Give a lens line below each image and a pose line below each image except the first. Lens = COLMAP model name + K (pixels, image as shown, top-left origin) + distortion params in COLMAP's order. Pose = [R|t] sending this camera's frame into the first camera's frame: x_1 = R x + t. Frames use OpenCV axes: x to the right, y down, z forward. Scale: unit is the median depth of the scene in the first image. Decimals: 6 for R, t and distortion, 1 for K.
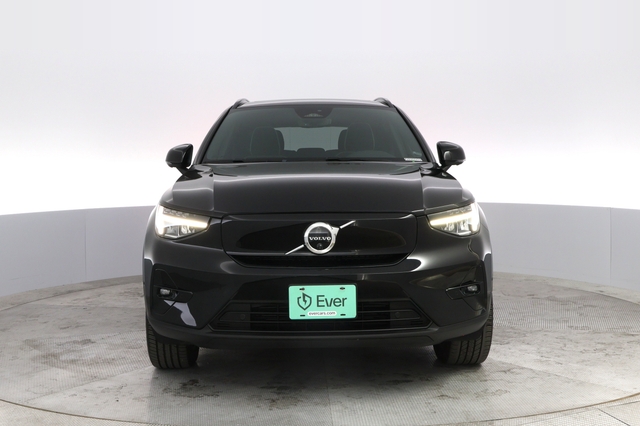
lens RADIAL K [[648.9, 0, 318.6], [0, 648.9, 214.8], [0, 0, 1]] dist [-0.064418, 0.005256]
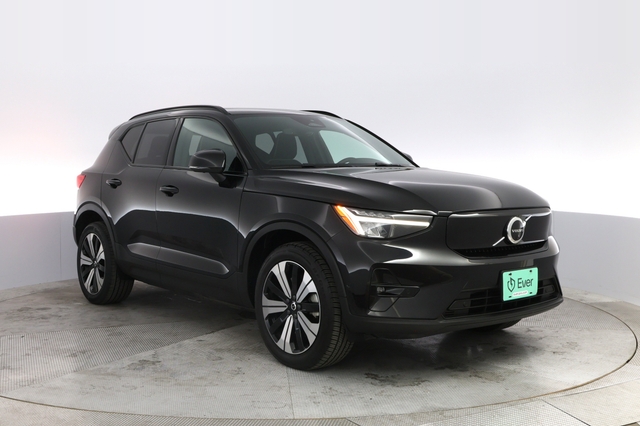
lens RADIAL K [[614.9, 0, 317.2], [0, 614.9, 191.5], [0, 0, 1]] dist [-0.079305, -0.012308]
pose [[0.911117, -0.022092, 0.411554, -0.776174], [0.039832, 0.998608, -0.034577, -0.009997], [-0.410217, 0.047897, 0.910729, 0.134295]]
